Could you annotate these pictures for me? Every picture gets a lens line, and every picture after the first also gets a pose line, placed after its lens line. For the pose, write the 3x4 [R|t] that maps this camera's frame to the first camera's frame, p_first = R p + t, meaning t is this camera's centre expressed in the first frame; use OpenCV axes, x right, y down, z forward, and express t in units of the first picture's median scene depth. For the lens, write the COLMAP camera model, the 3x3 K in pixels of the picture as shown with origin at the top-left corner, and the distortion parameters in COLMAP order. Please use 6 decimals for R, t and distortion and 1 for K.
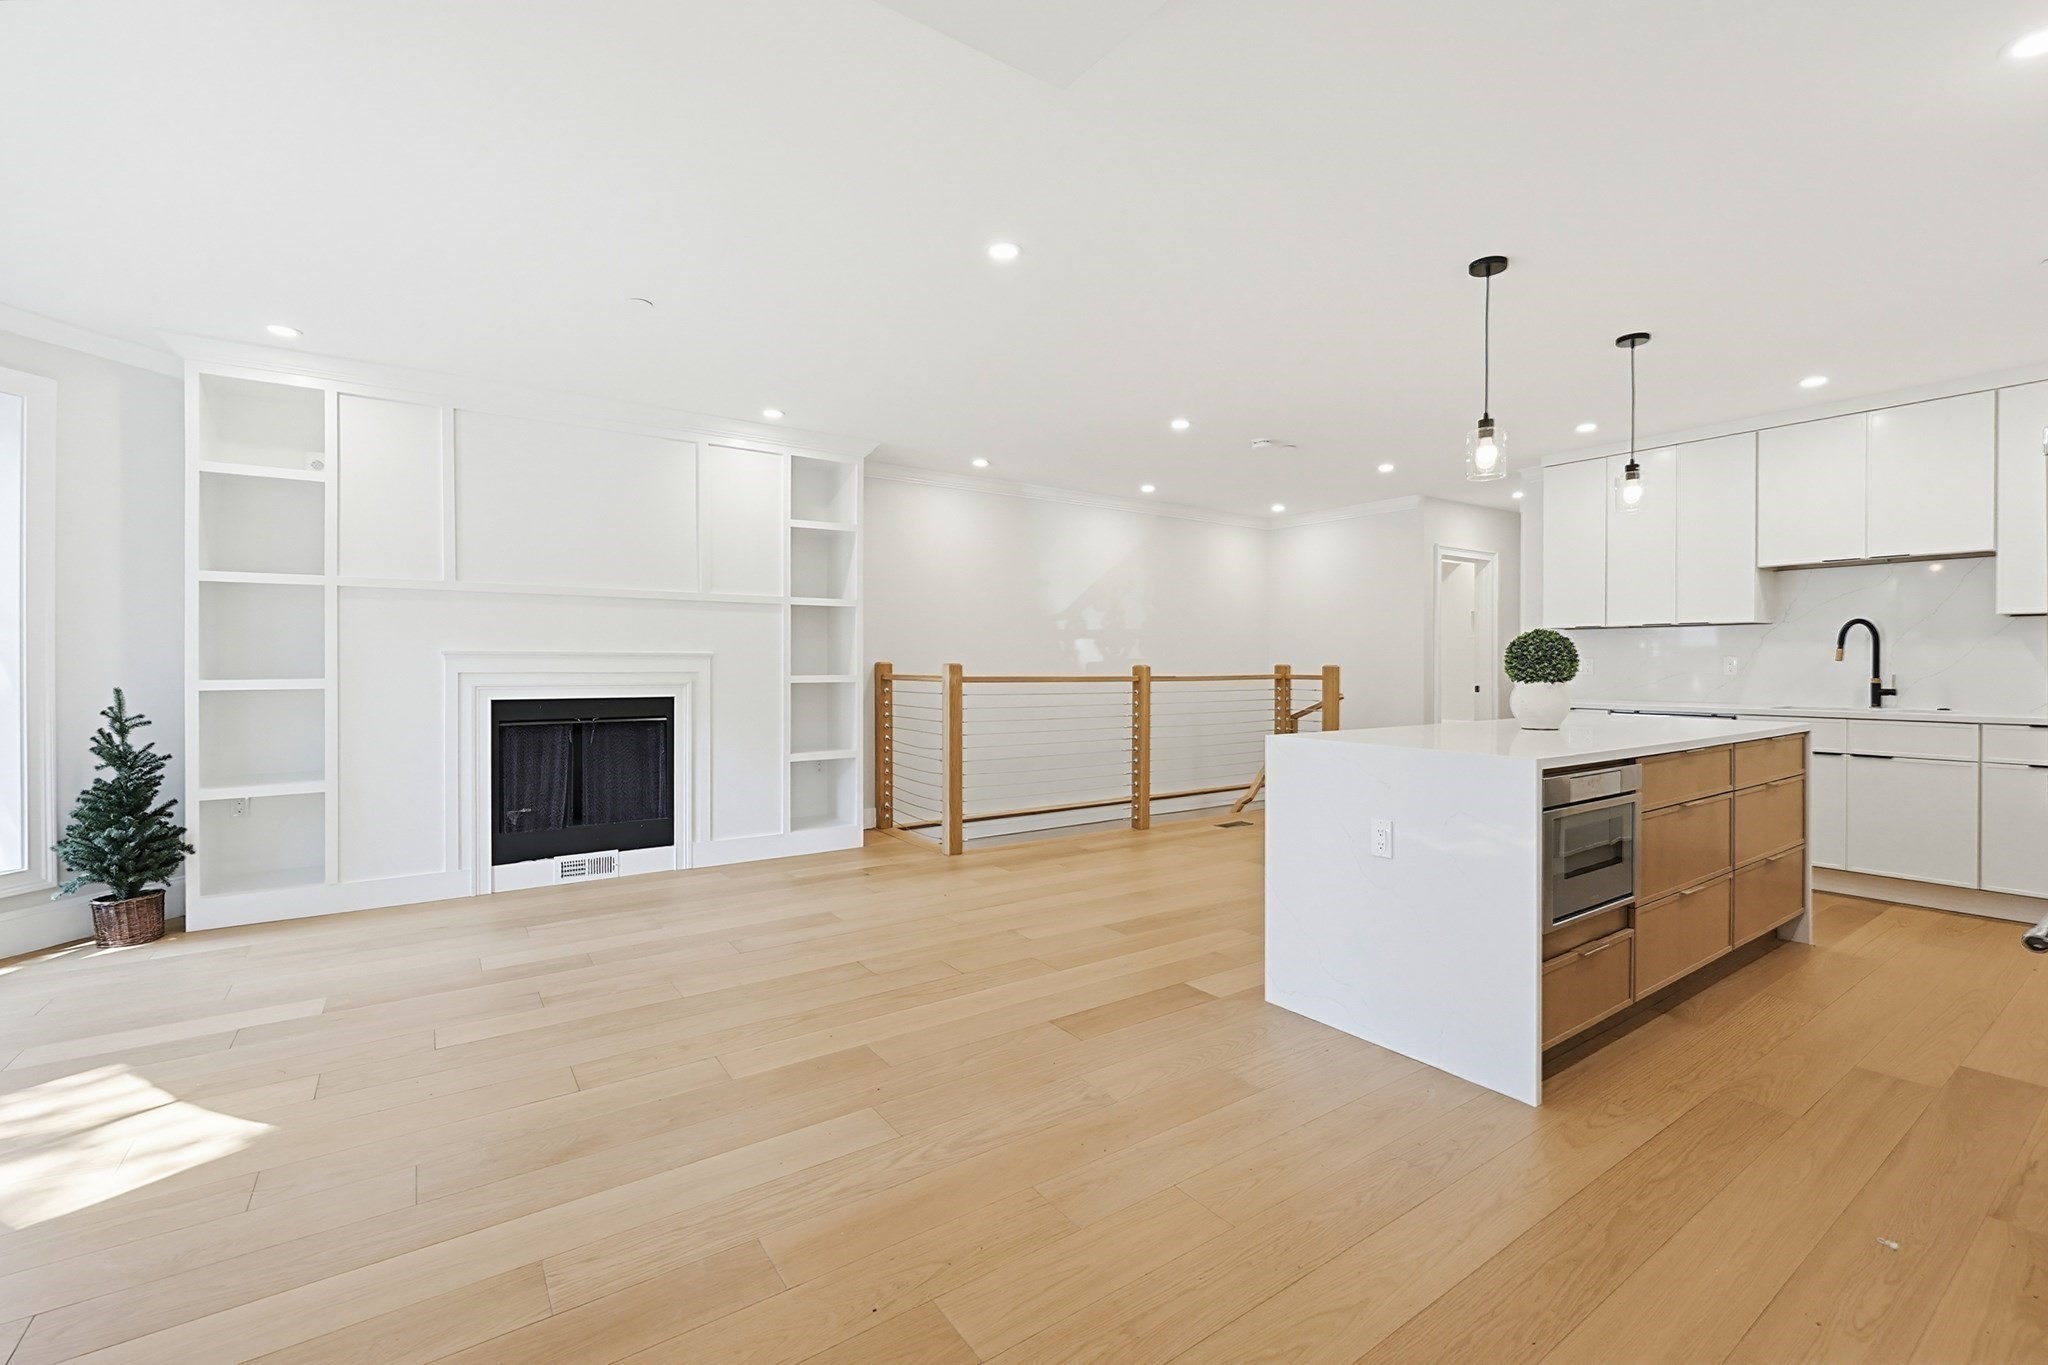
lens RADIAL K [[872.1, 0, 1048.9], [0, 872.1, 676.5], [0, 0, 1]] dist [-0.000482, -0.000151]
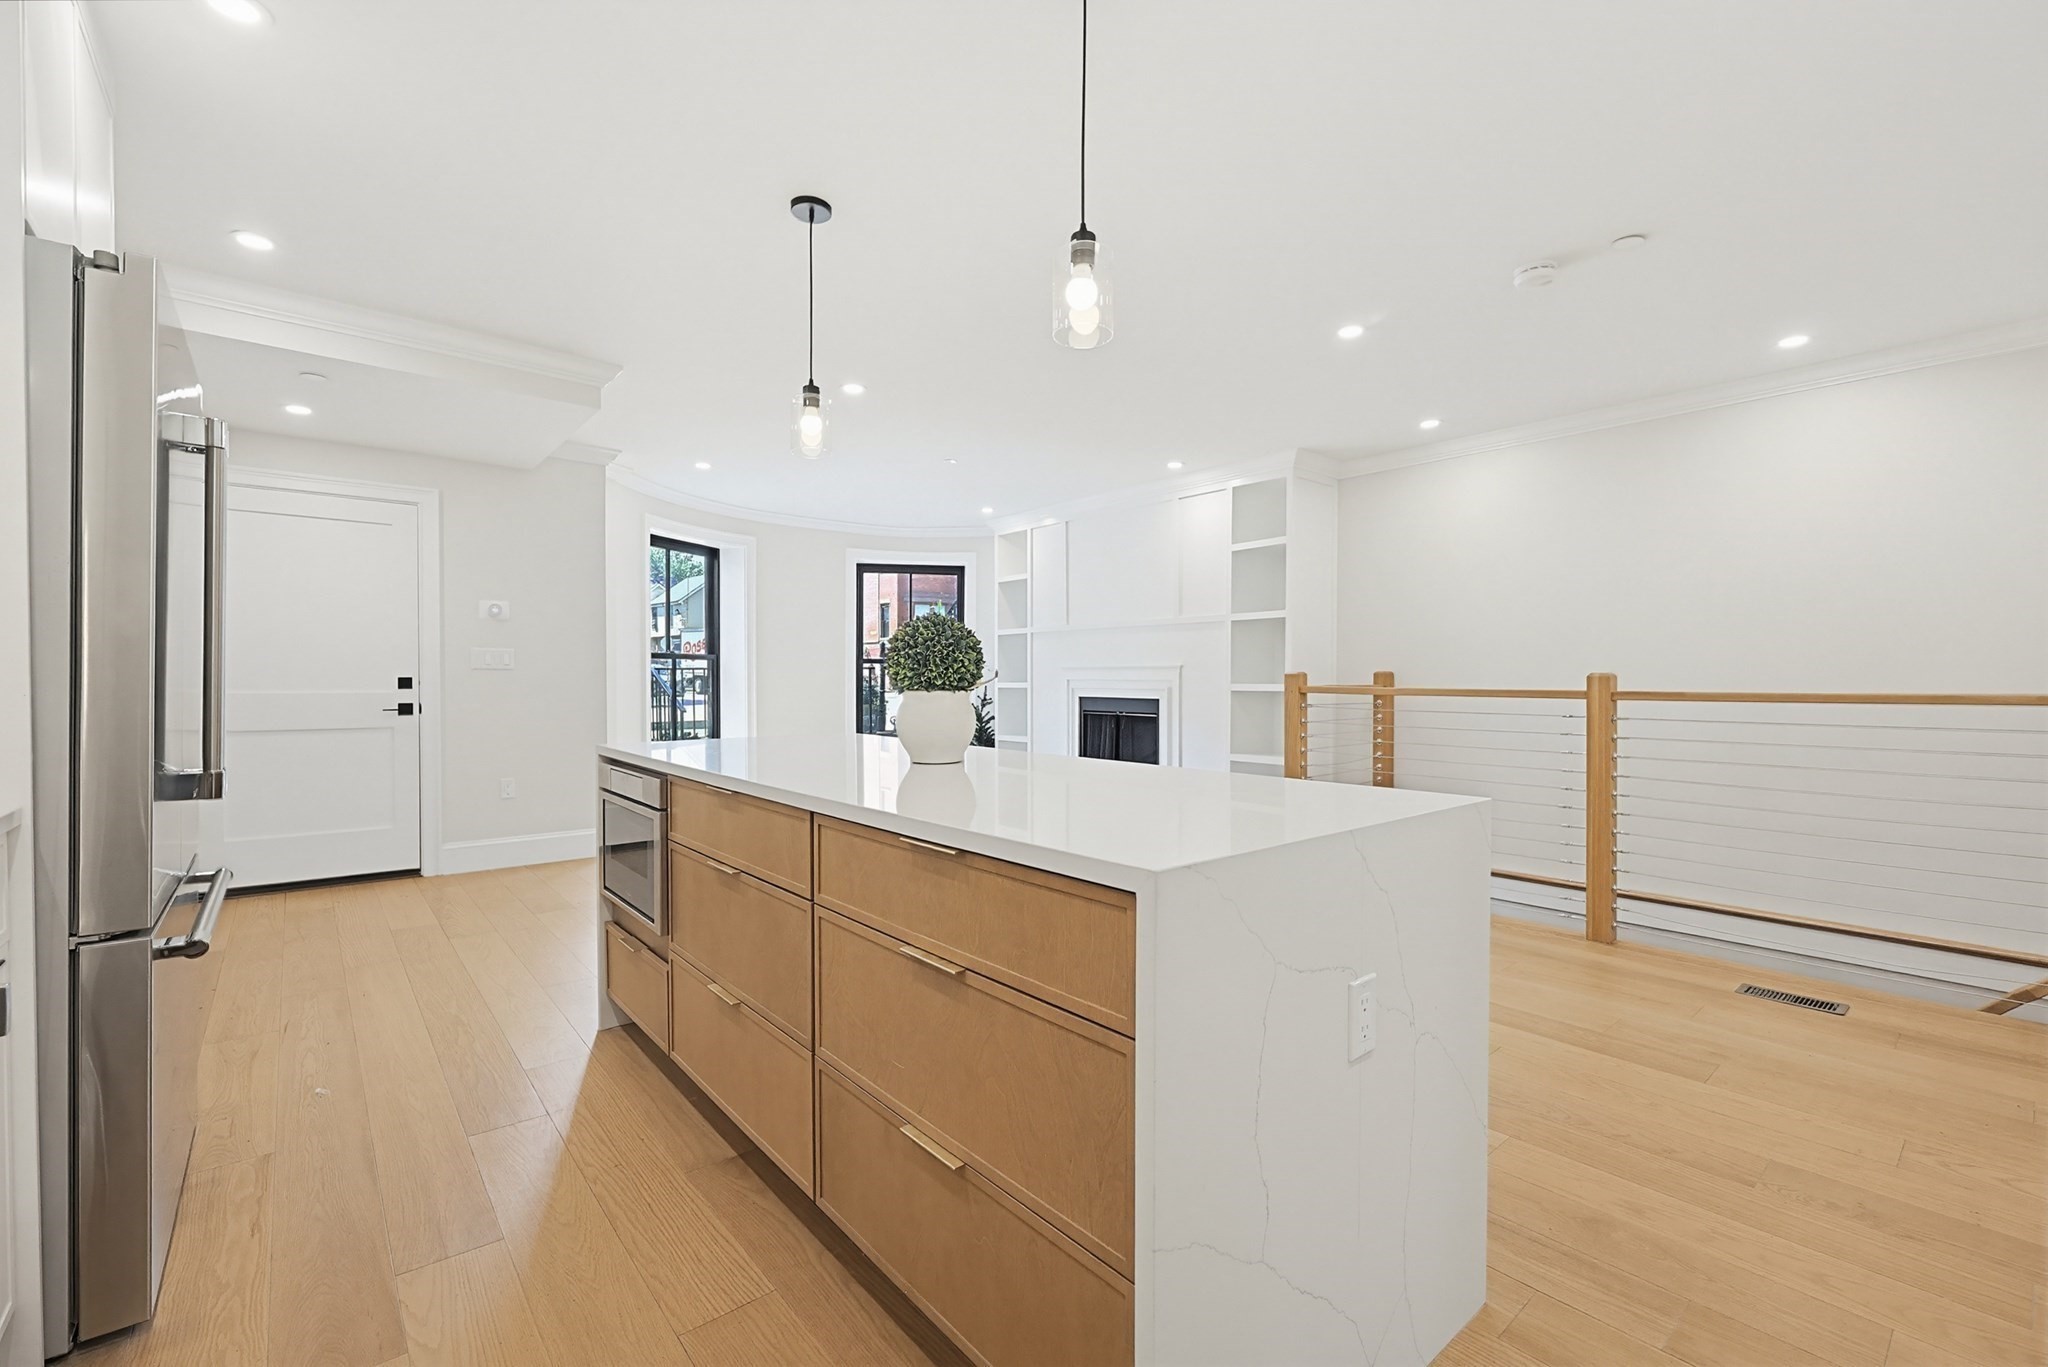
lens RADIAL K [[883.6, 0, 1026.6], [0, 883.6, 702.6], [0, 0, 1]] dist [-0.002067, 0.000003]
pose [[0.079083, 0.028271, -0.996467, 0.904016], [-0.012319, 0.999549, 0.027381, -0.005263], [0.996792, 0.010110, 0.079396, 0.711087]]
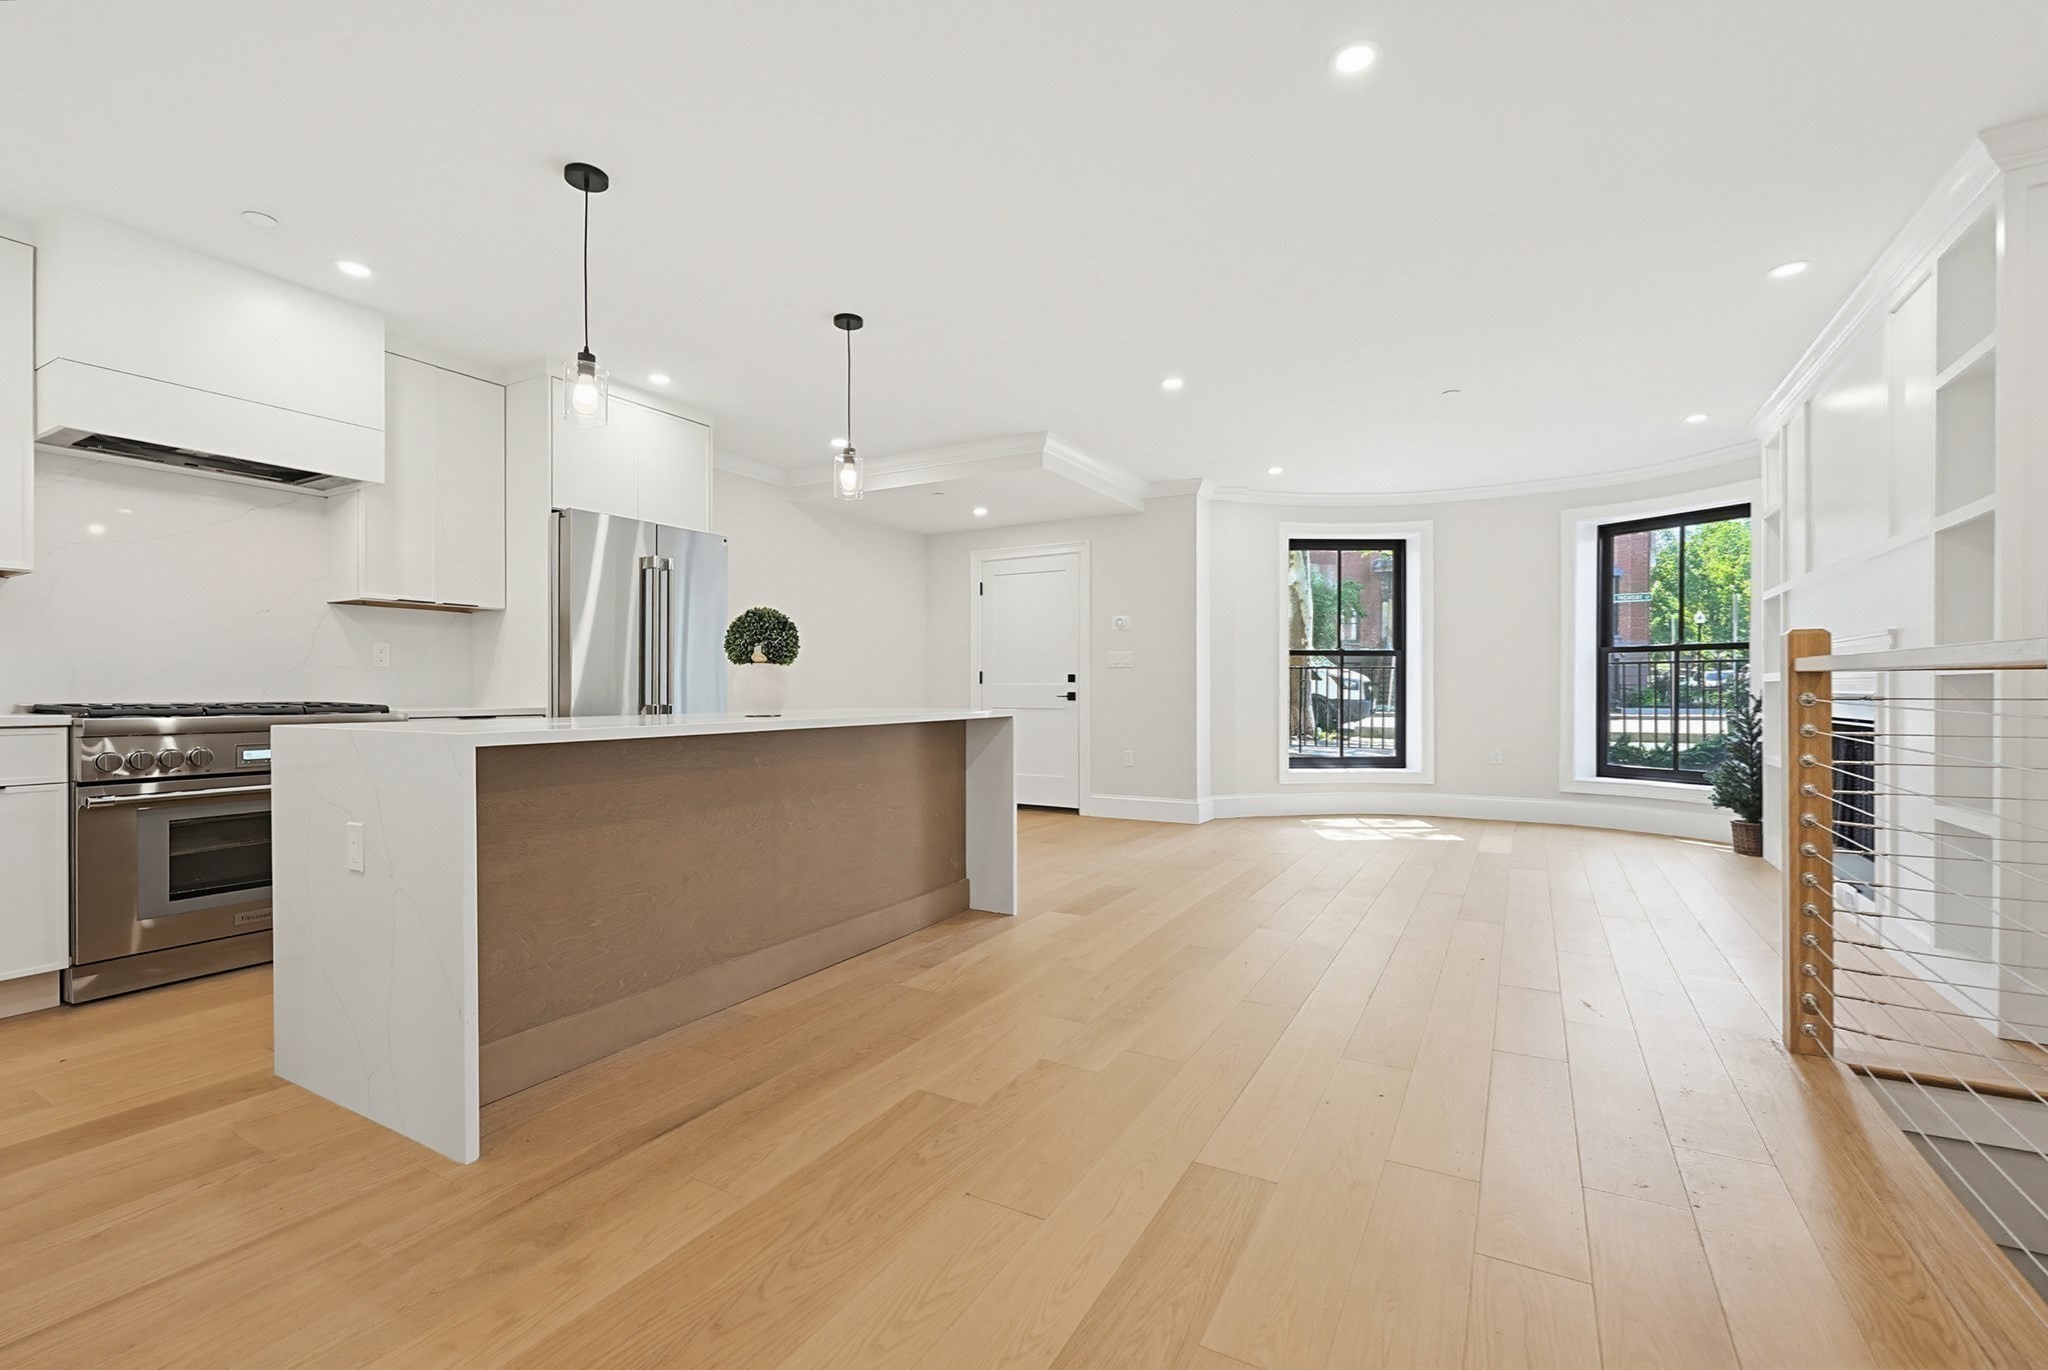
lens RADIAL K [[880.2, 0, 1023.0], [0, 880.2, 690.1], [0, 0, 1]] dist [-0.001662, -0.000337]
pose [[-0.911956, 0.002401, -0.410281, 0.498735], [-0.002201, 0.999940, 0.010744, 0.013553], [0.410282, 0.010701, -0.911896, 1.398799]]
